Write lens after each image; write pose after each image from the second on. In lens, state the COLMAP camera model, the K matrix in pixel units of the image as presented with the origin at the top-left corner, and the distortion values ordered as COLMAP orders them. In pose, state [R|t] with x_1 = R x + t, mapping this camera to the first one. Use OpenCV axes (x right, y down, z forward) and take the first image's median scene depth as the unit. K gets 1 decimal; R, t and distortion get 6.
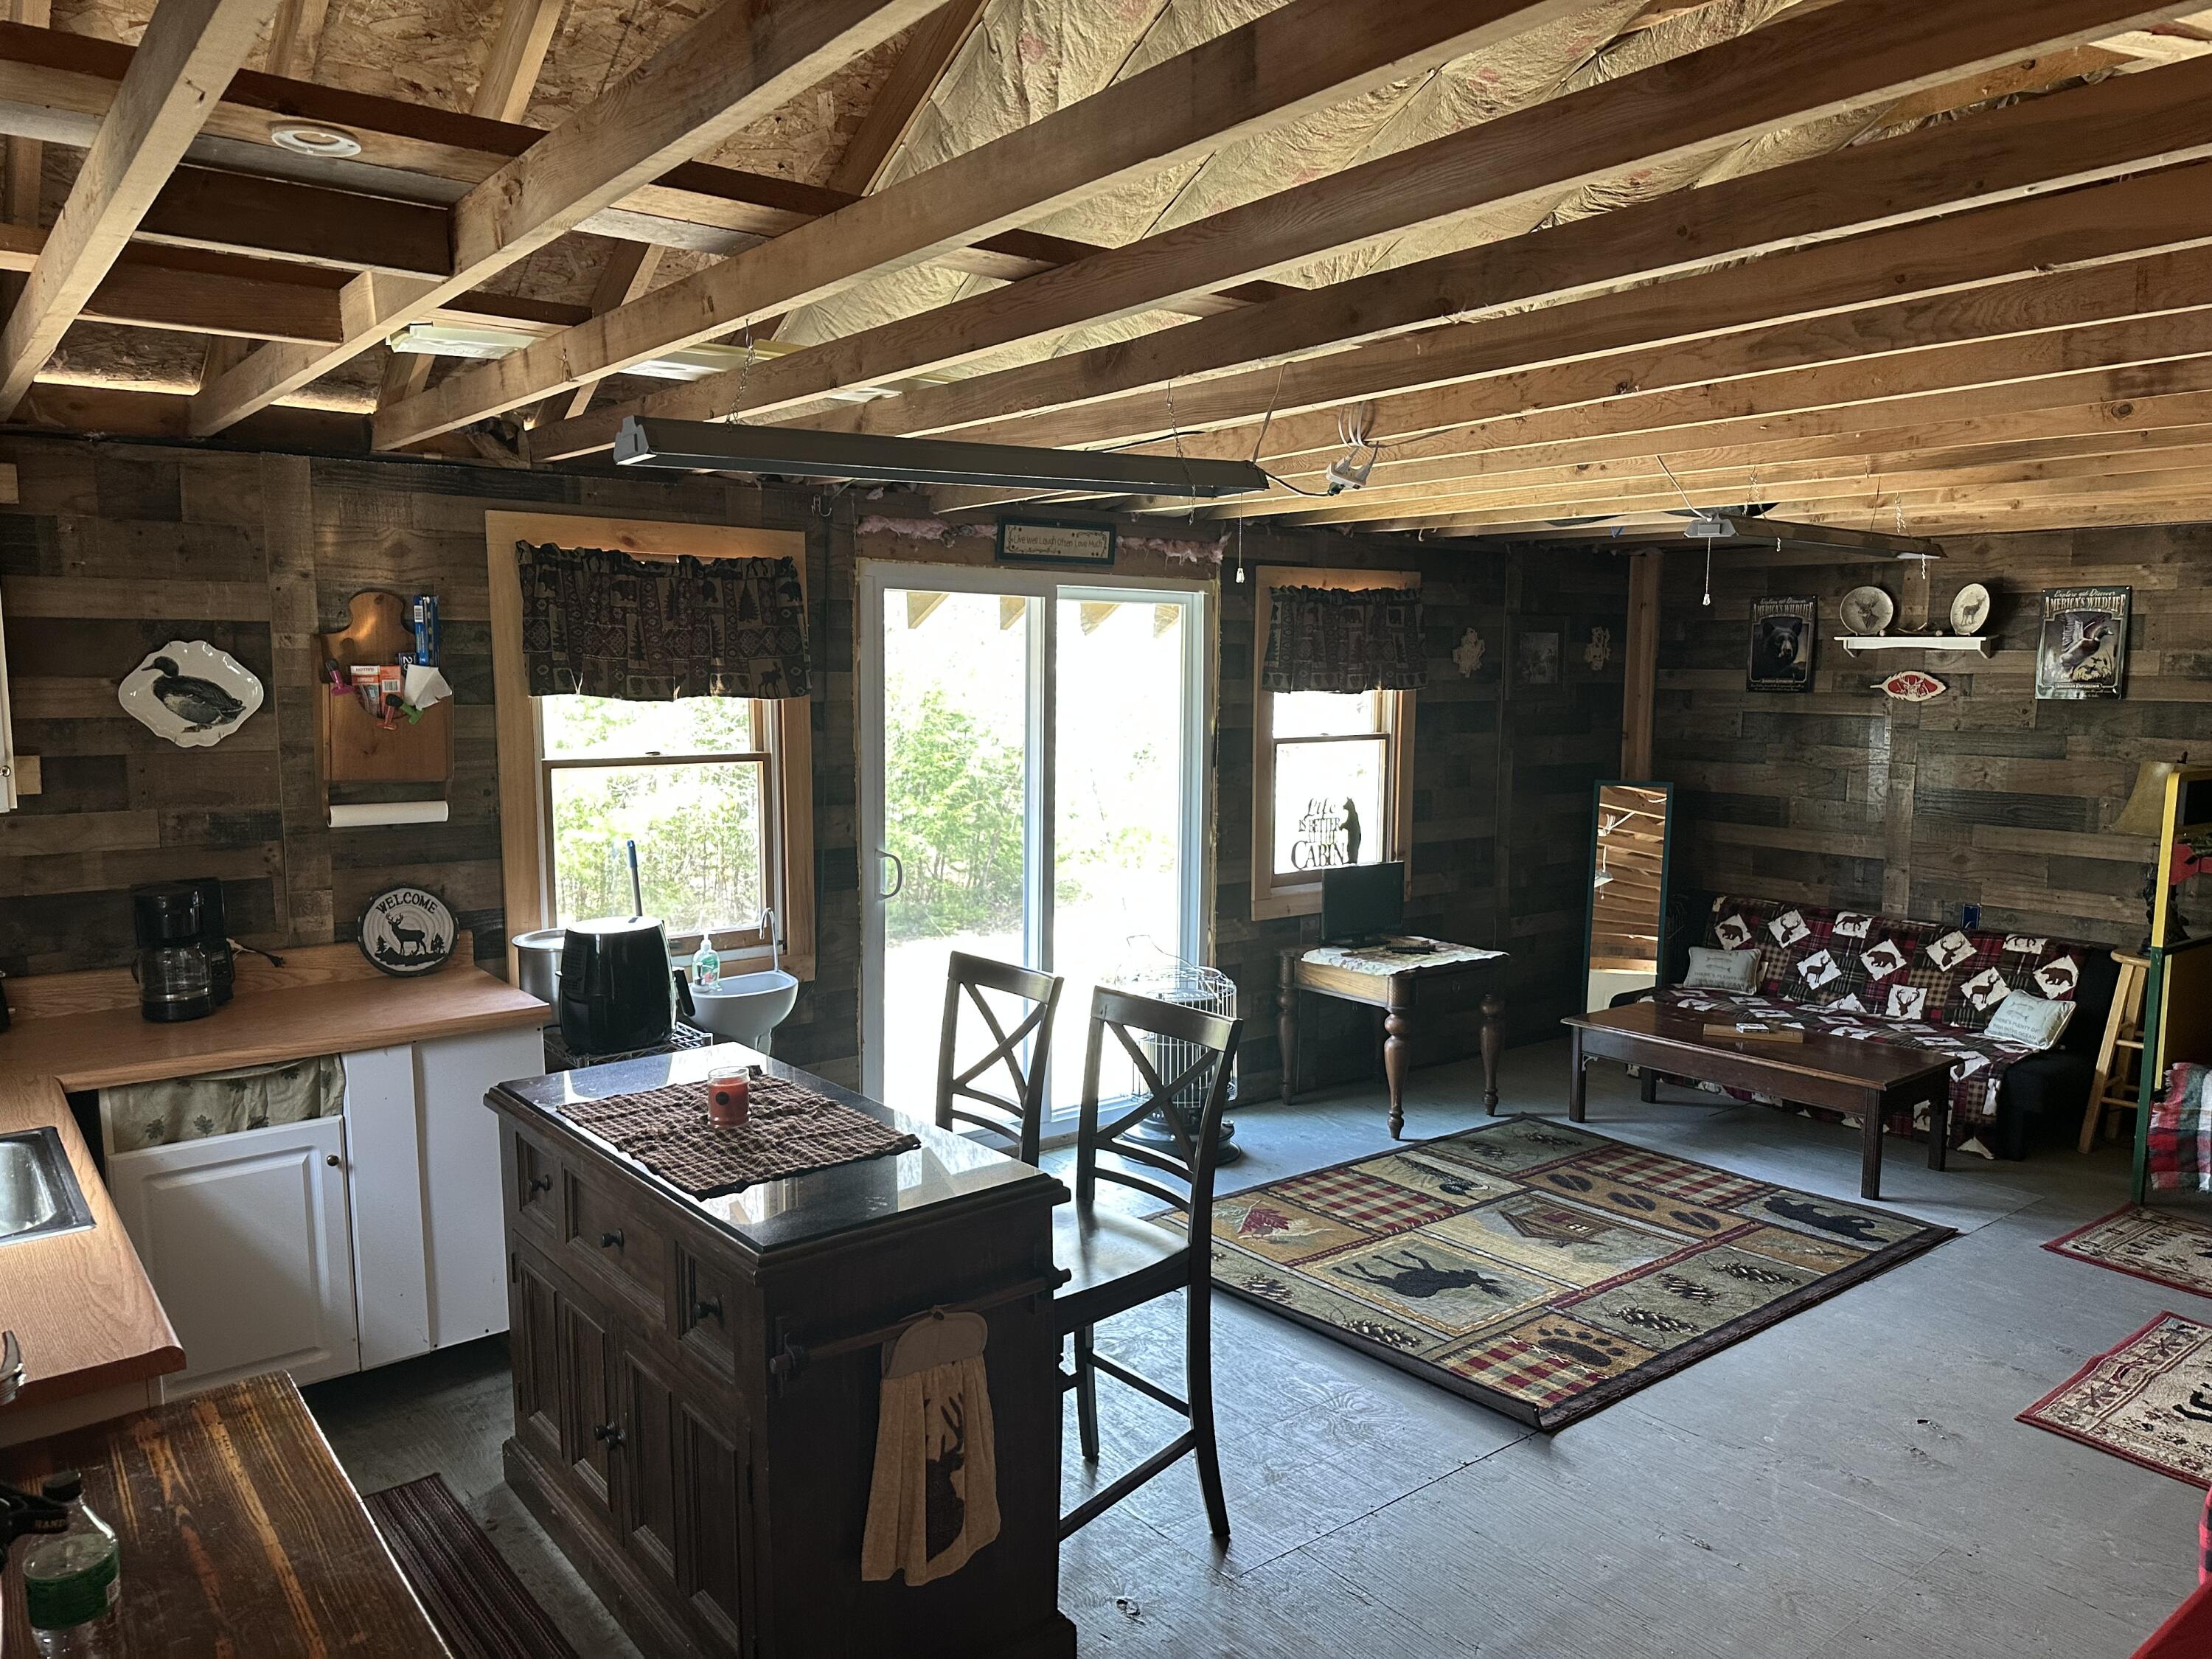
lens RADIAL K [[1568.7, 0, 1100.7], [0, 1568.7, 857.8], [0, 0, 1]] dist [0.056269, -0.060056]
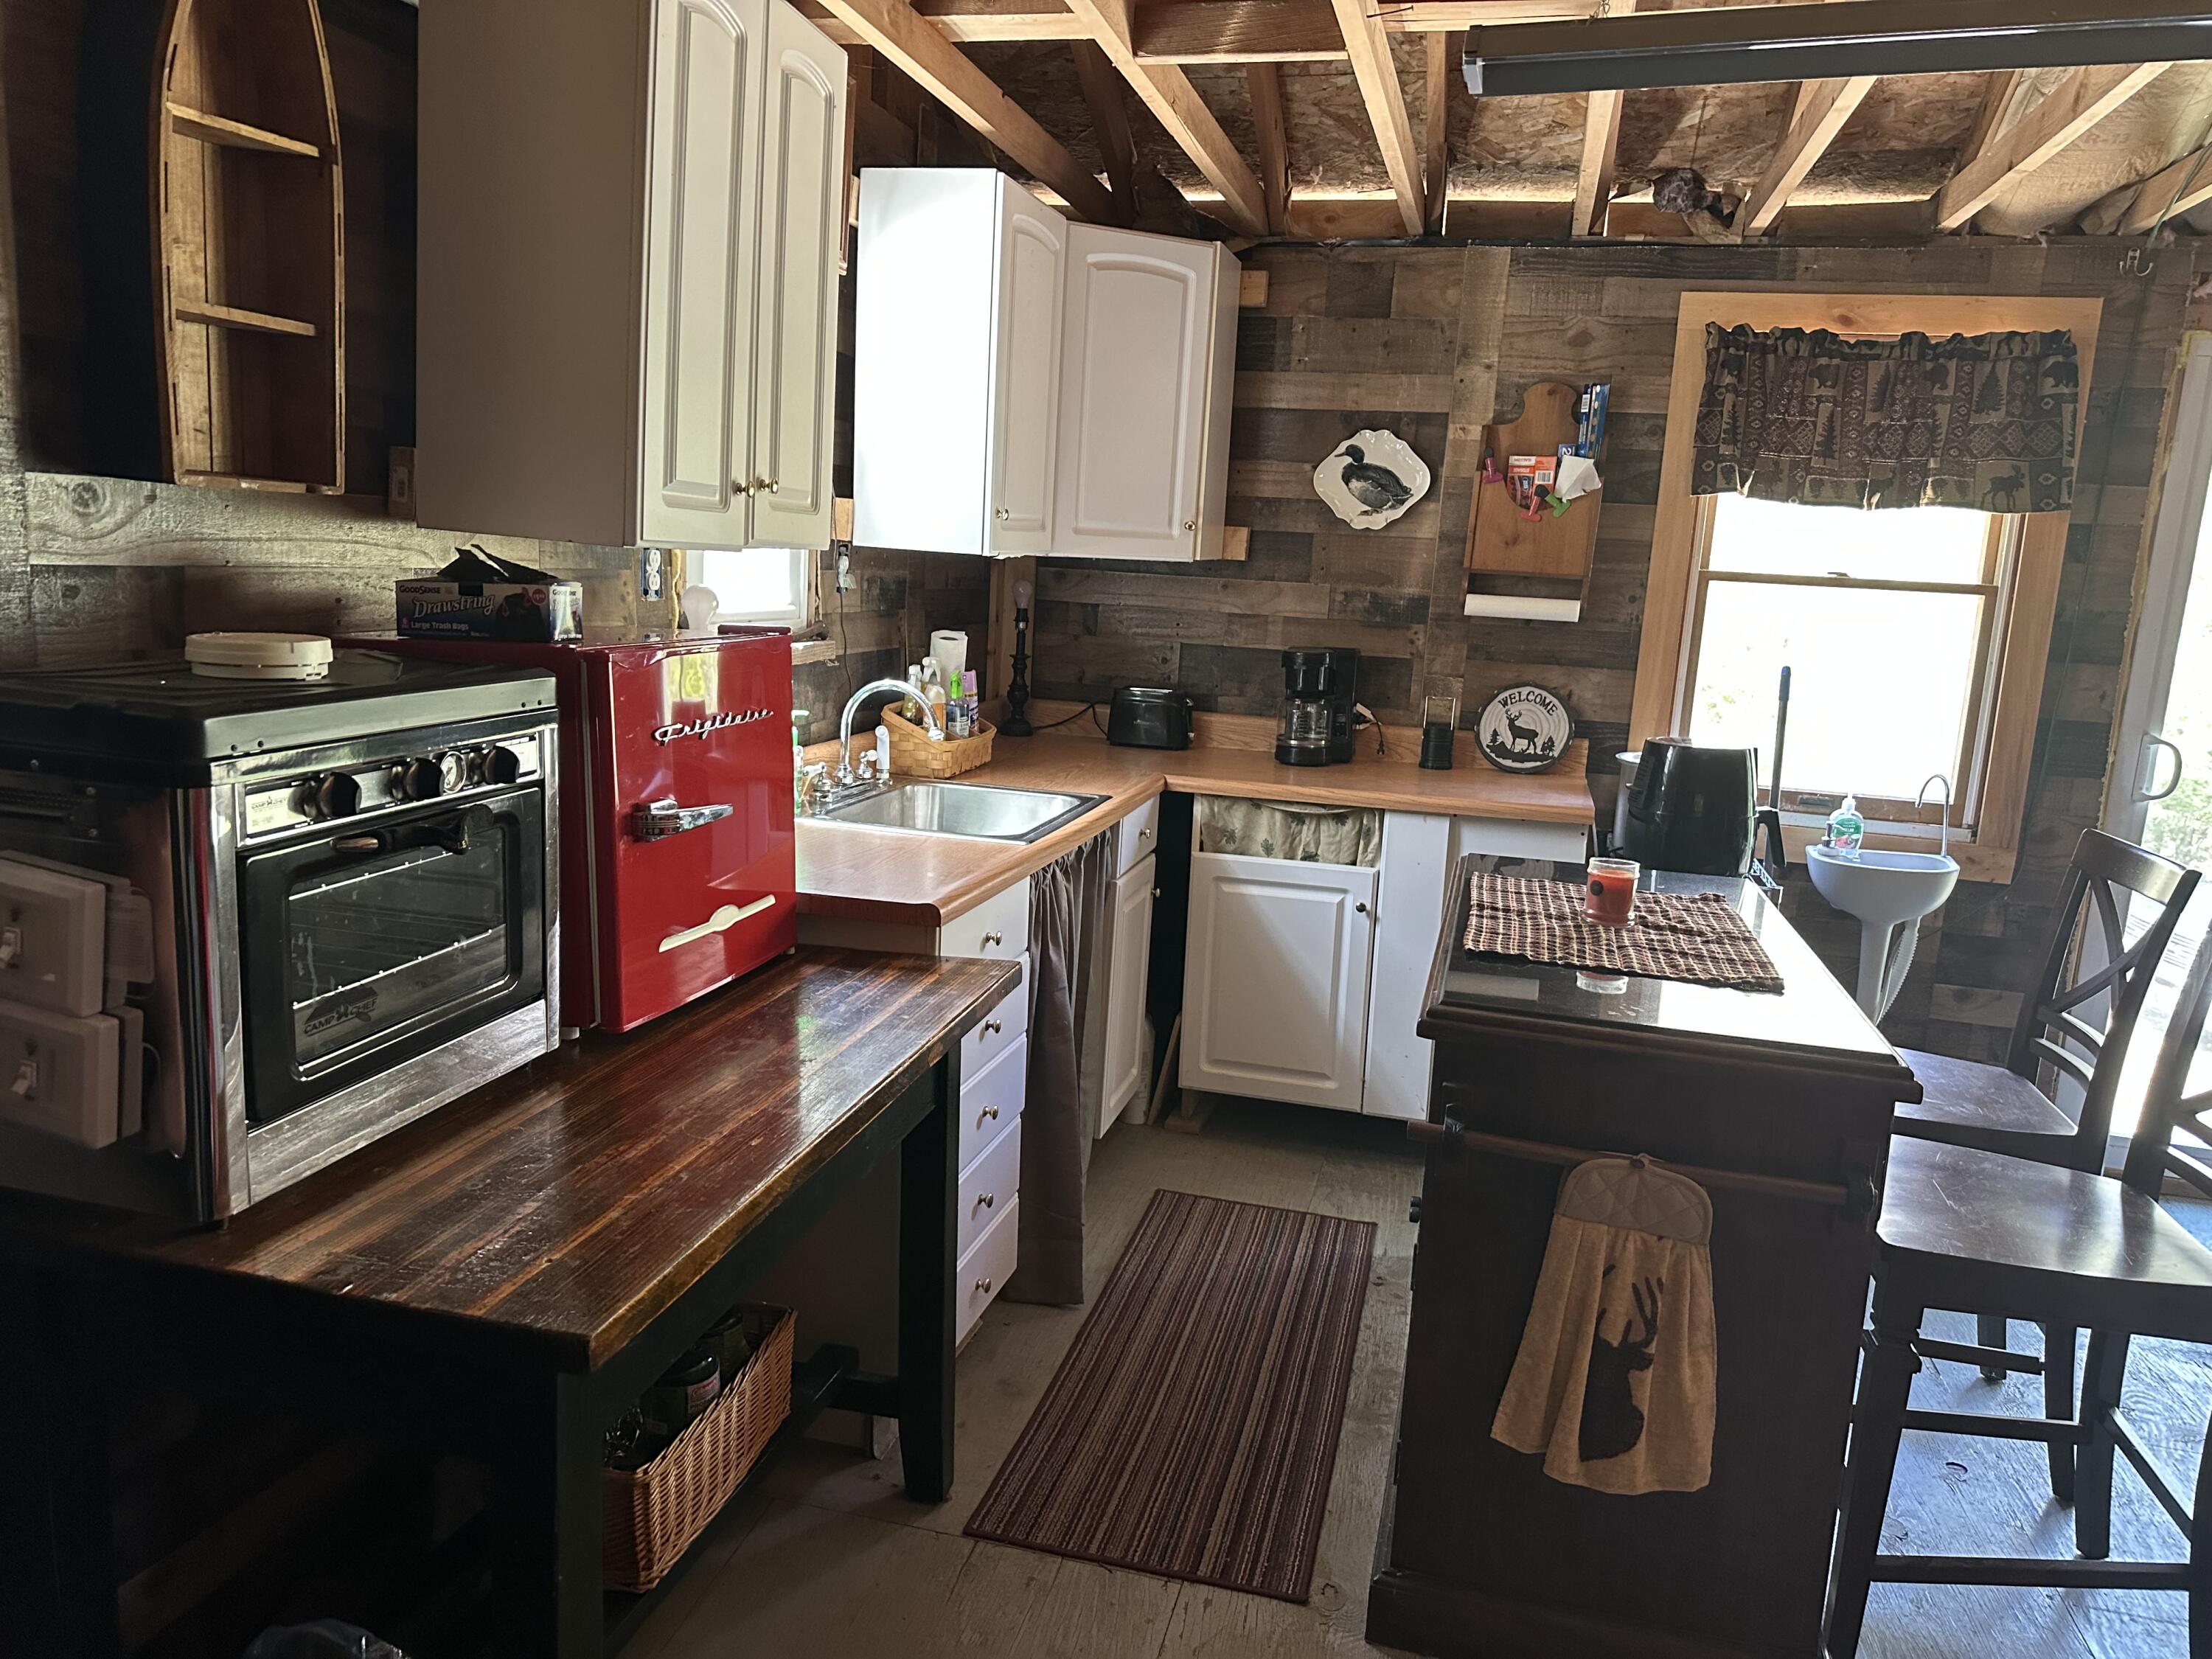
lens RADIAL K [[1568.7, 0, 1100.7], [0, 1568.7, 857.8], [0, 0, 1]] dist [0.056269, -0.060056]
pose [[0.619244, 0.176301, -0.765151, 0.178856], [-0.148249, 0.983192, 0.106561, 0.061230], [0.771077, 0.047446, 0.634972, 0.165486]]
